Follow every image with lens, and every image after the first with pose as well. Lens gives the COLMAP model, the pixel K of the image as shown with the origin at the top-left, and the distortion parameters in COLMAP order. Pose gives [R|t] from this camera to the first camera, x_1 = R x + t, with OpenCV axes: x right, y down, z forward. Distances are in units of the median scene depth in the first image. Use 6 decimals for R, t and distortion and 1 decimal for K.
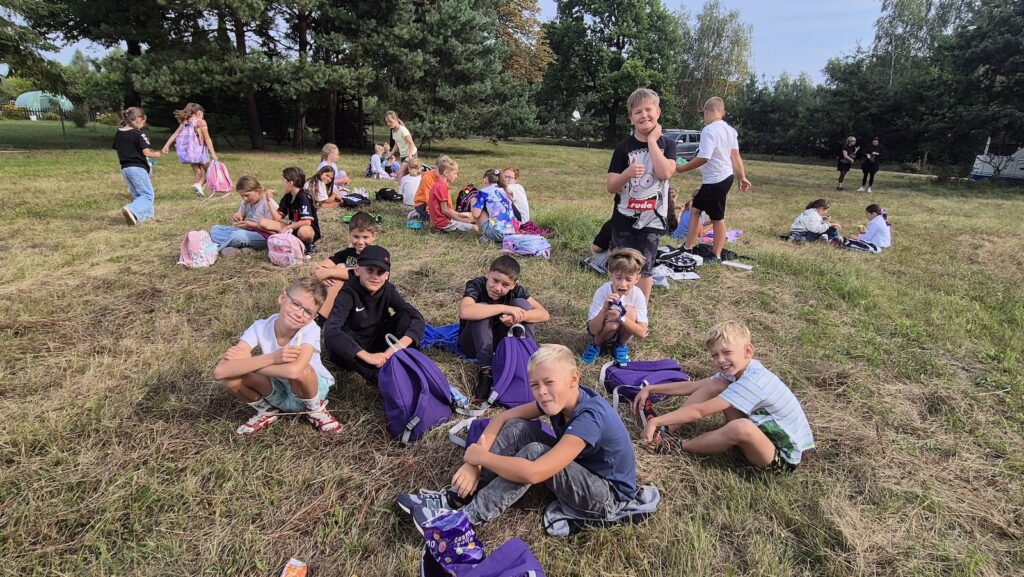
lens RADIAL K [[557.7, 0, 510.4], [0, 557.7, 290.2], [0, 0, 1]] dist [0.003544, -0.003356]
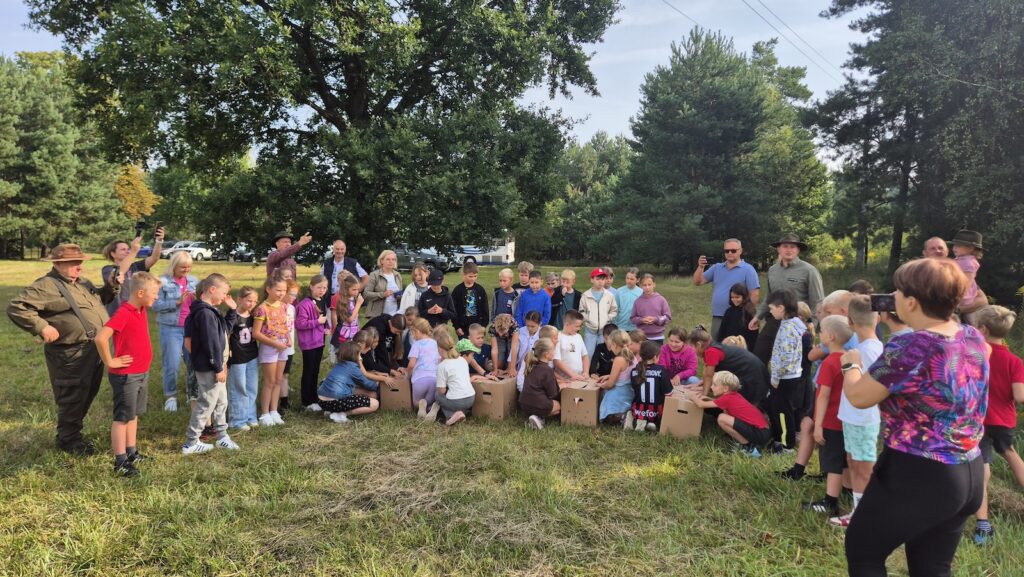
lens RADIAL K [[687.7, 0, 491.1], [0, 687.7, 276.9], [0, 0, 1]] dist [0.072399, -0.053657]
pose [[0.899484, -0.054514, 0.433539, 0.093156], [0.151443, 0.969582, -0.192289, 0.481920], [-0.409870, 0.238617, 0.880380, -1.644006]]
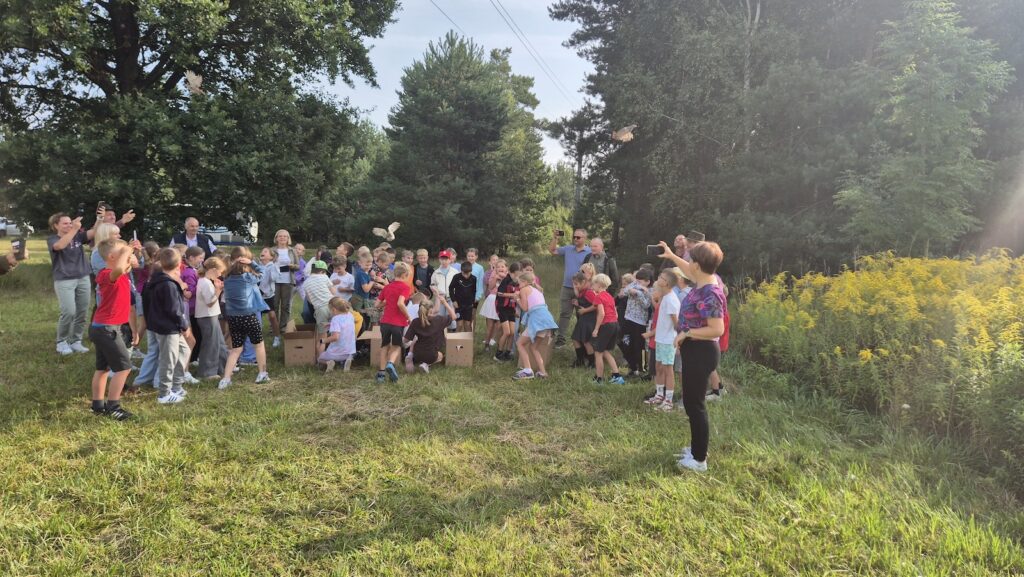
lens RADIAL K [[687.7, 0, 505.2], [0, 687.7, 280.9], [0, 0, 1]] dist [0.072399, -0.053657]
pose [[0.657680, -0.063621, 0.750606, -0.020547], [0.198731, 0.975781, -0.091421, 0.485205], [-0.726610, 0.209295, 0.654395, -1.669321]]
